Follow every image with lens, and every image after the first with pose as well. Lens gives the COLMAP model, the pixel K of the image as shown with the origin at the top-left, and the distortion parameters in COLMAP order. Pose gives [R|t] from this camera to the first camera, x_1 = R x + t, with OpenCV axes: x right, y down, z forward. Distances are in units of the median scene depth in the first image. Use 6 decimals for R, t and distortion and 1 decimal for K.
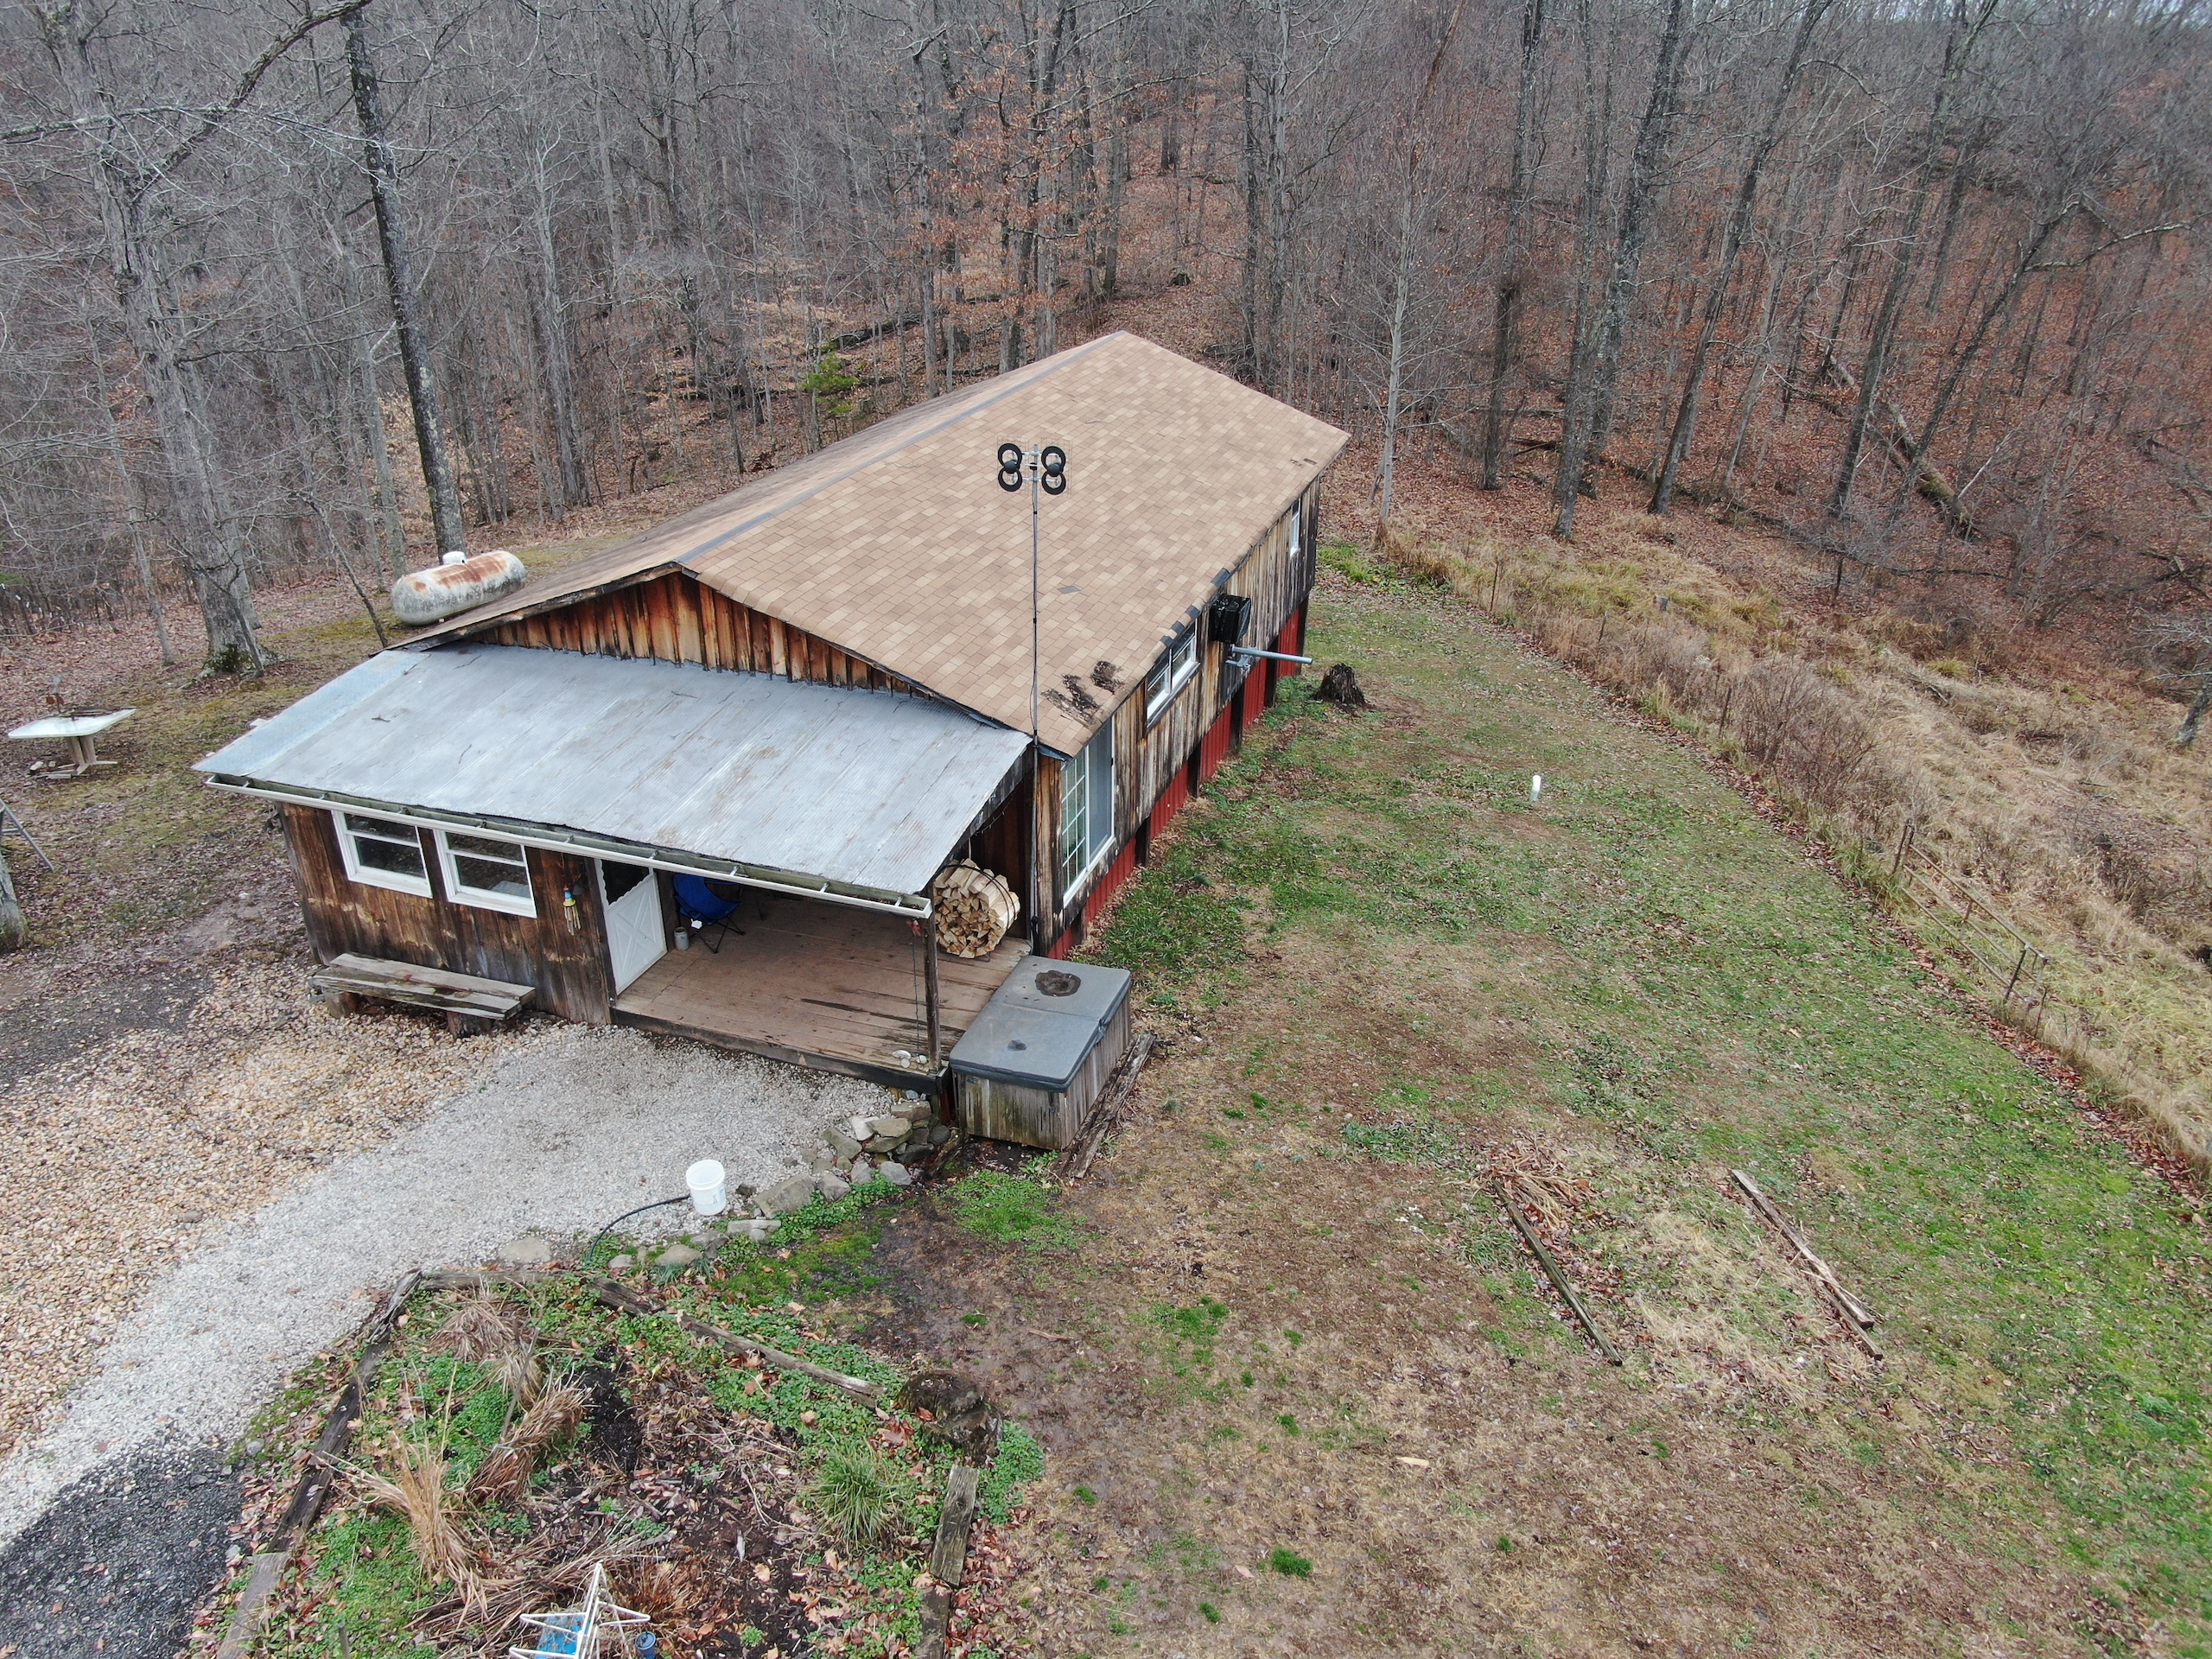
lens RADIAL K [[1584.7, 0, 1114.9], [0, 1584.7, 827.4], [0, 0, 1]] dist [-0.022731, 0.003530]
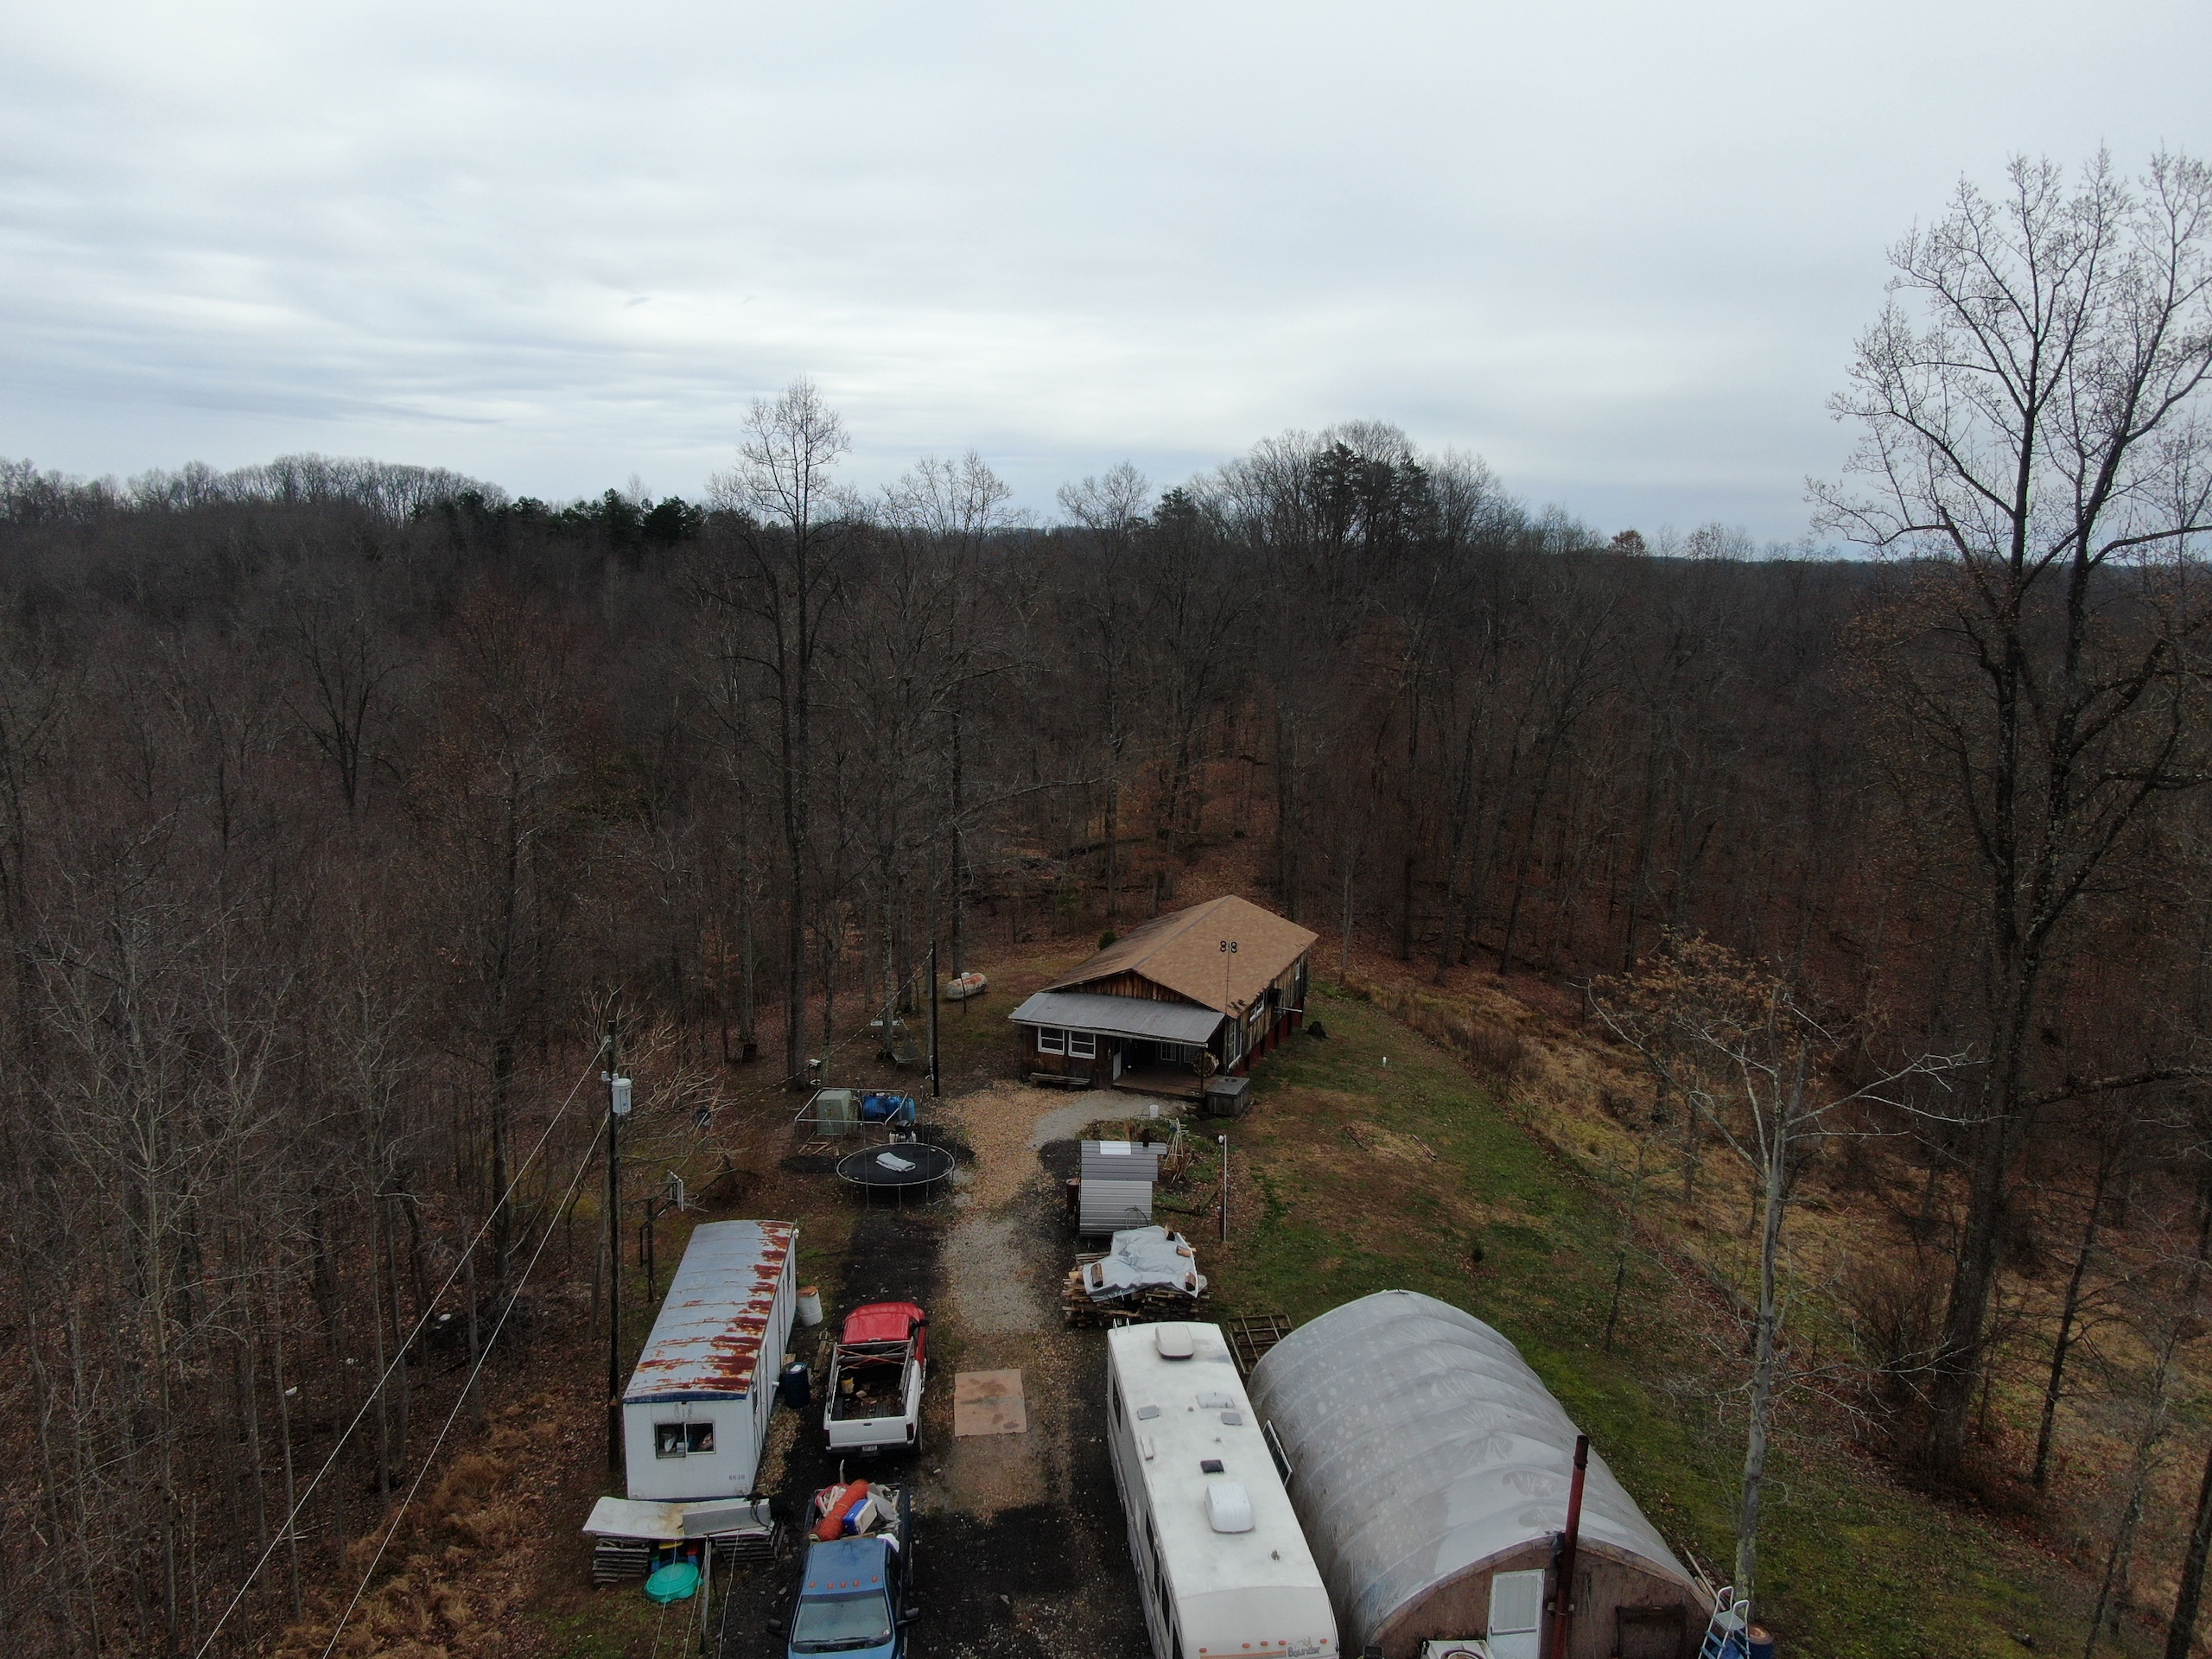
lens RADIAL K [[1584.7, 0, 1114.9], [0, 1584.7, 827.4], [0, 0, 1]] dist [-0.022731, 0.003530]
pose [[0.999571, 0.016833, -0.023956, -0.212074], [-0.023085, 0.956392, -0.291172, 0.573418], [0.018010, 0.291600, 0.956371, -2.552718]]
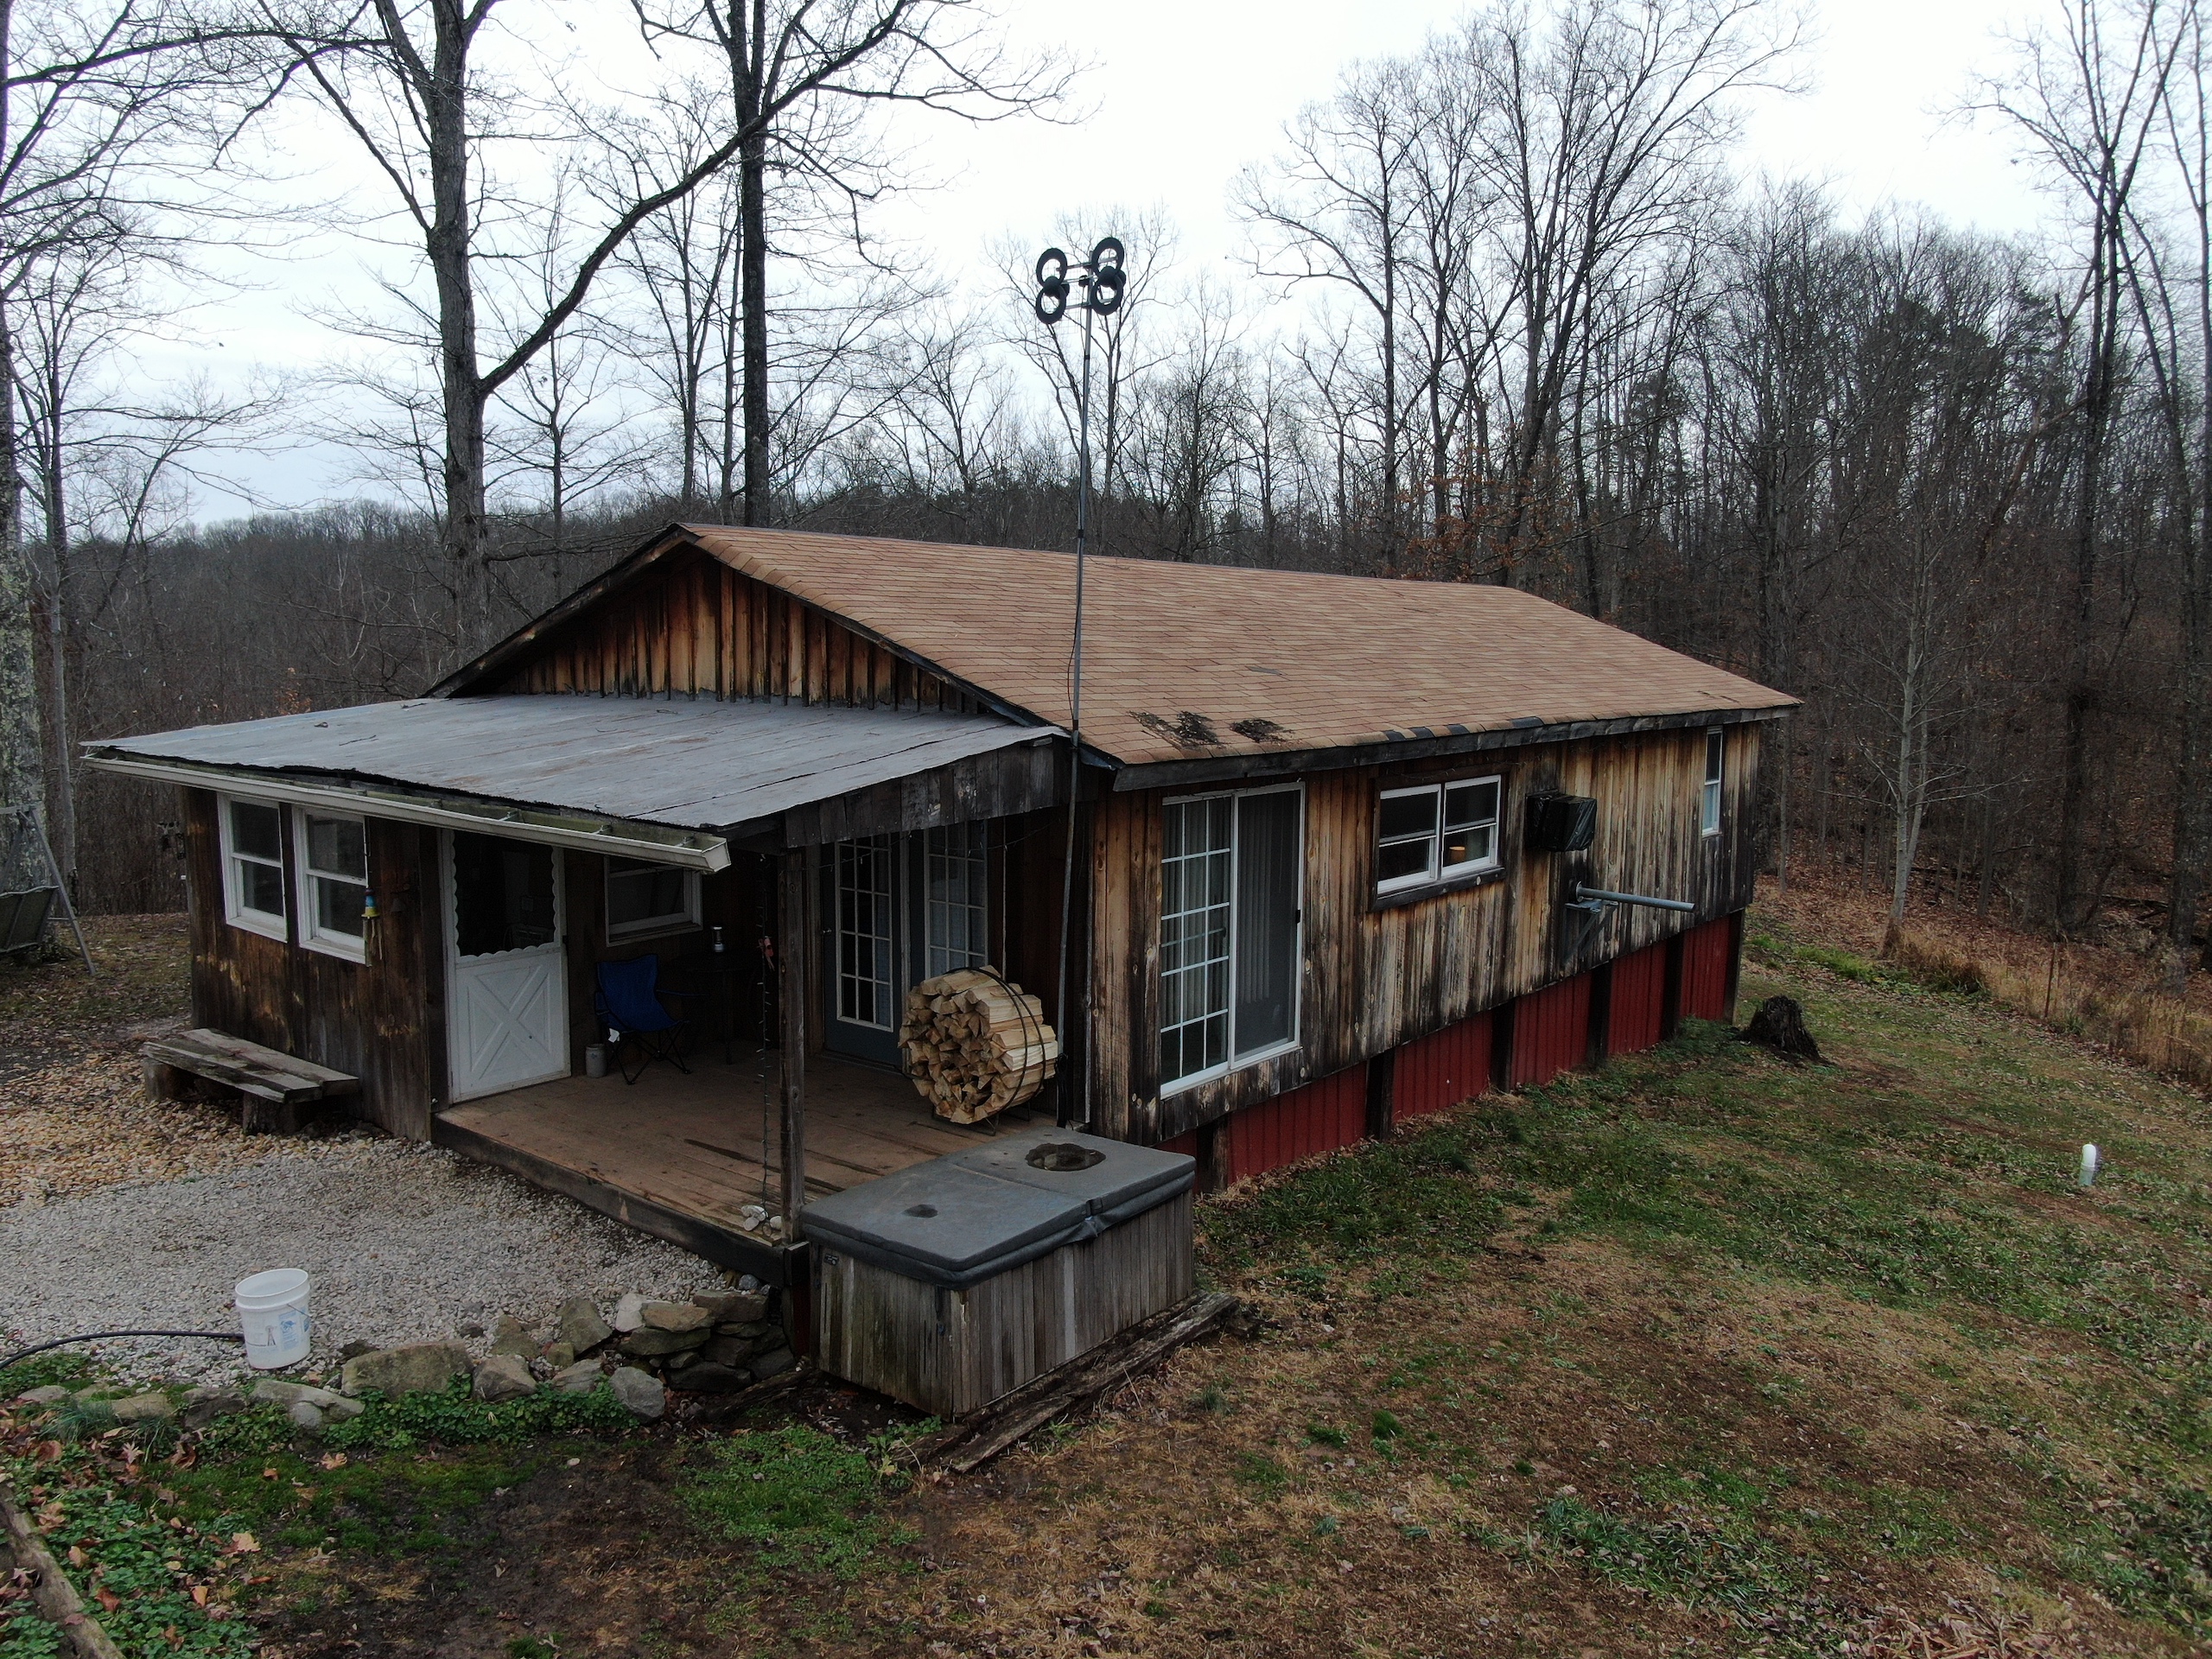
lens RADIAL K [[1584.7, 0, 1114.9], [0, 1584.7, 827.4], [0, 0, 1]] dist [-0.022731, 0.003530]
pose [[0.940290, 0.043769, -0.337548, 0.155011], [-0.157091, 0.935566, -0.316288, 0.150966], [0.301955, 0.350428, 0.886580, 0.415085]]
